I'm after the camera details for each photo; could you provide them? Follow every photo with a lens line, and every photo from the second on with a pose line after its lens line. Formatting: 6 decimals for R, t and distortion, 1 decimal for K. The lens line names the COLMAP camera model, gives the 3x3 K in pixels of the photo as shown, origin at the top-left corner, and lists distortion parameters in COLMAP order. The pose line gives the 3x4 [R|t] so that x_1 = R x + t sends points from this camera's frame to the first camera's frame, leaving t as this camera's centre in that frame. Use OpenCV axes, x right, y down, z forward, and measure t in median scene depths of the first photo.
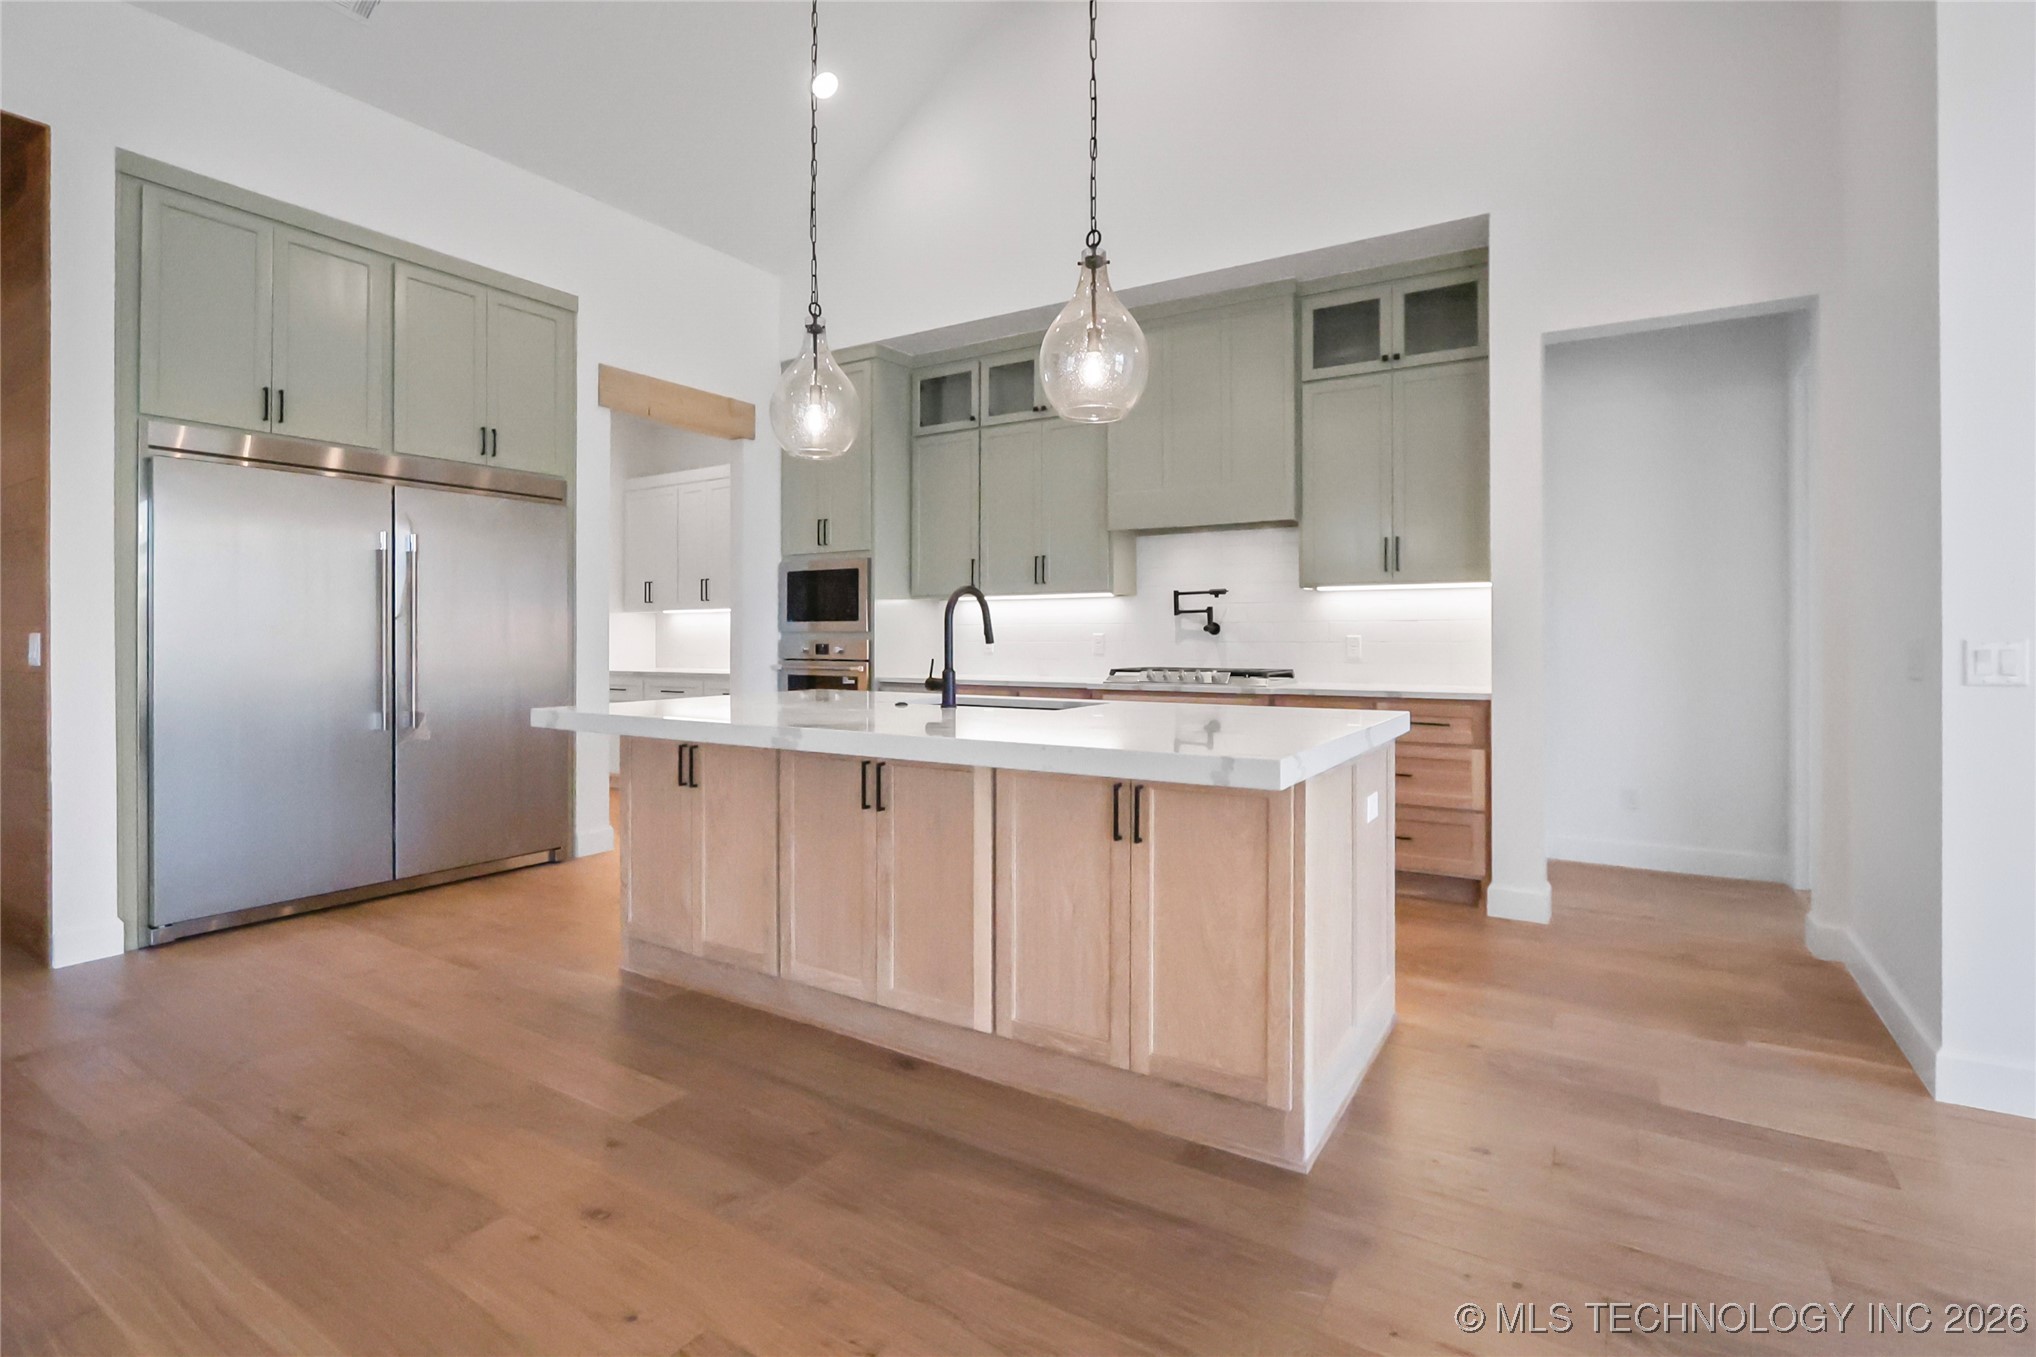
lens RADIAL K [[964.3, 0, 1023.5], [0, 964.3, 632.0], [0, 0, 1]] dist [0.003868, 0.001018]
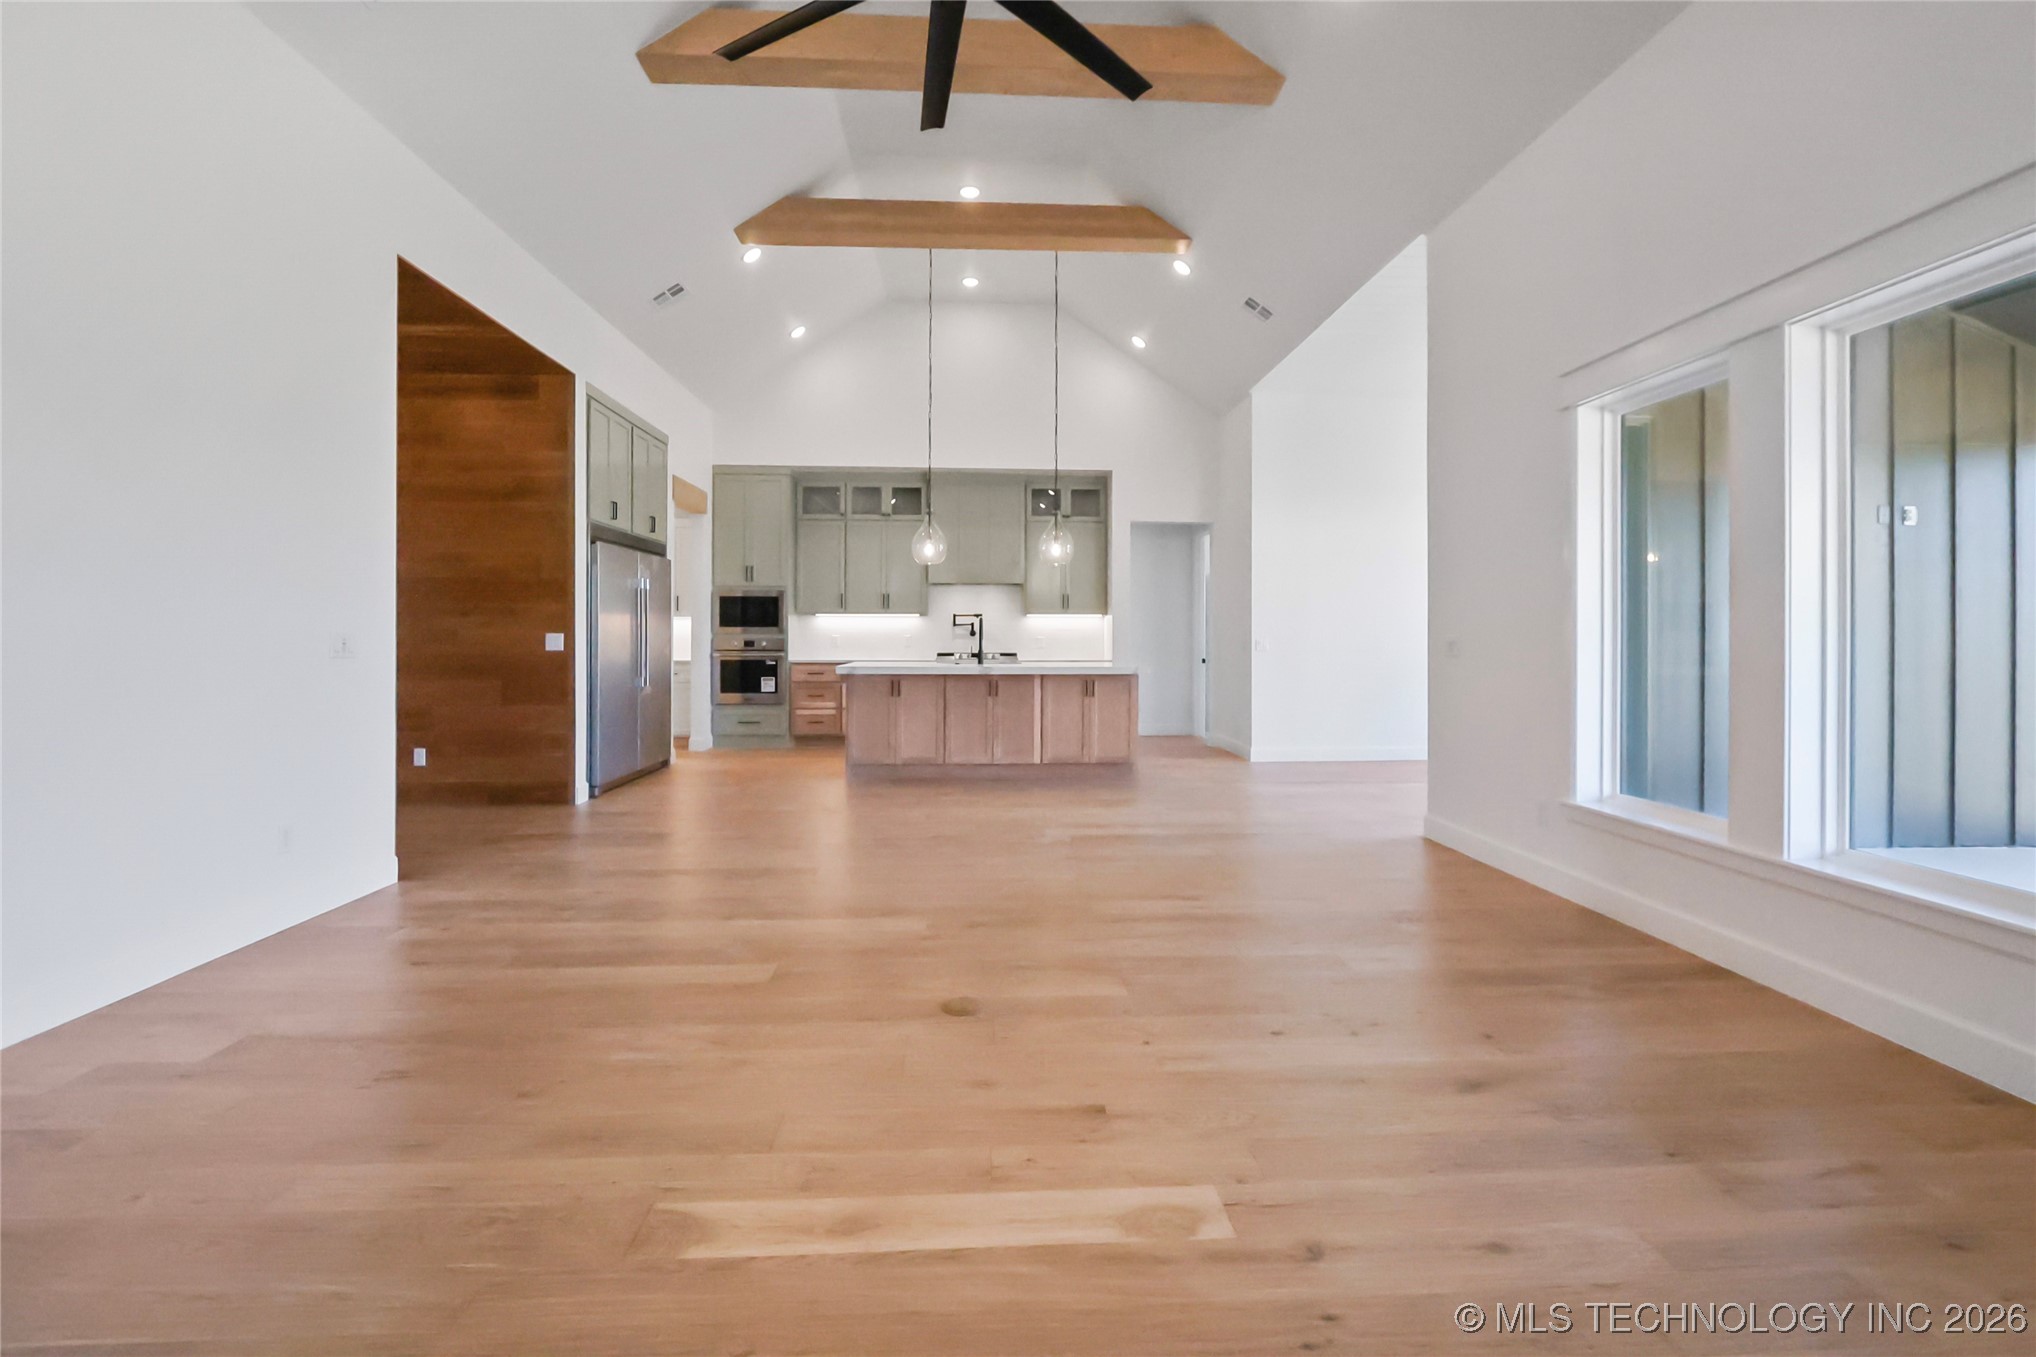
lens RADIAL K [[964.3, 0, 1017.7], [0, 964.3, 670.2], [0, 0, 1]] dist [0.003868, 0.001018]
pose [[0.823460, -0.015378, 0.567166, -0.868856], [-0.006385, 0.999318, 0.036365, -0.000326], [-0.567339, -0.033566, 0.822800, -0.712002]]
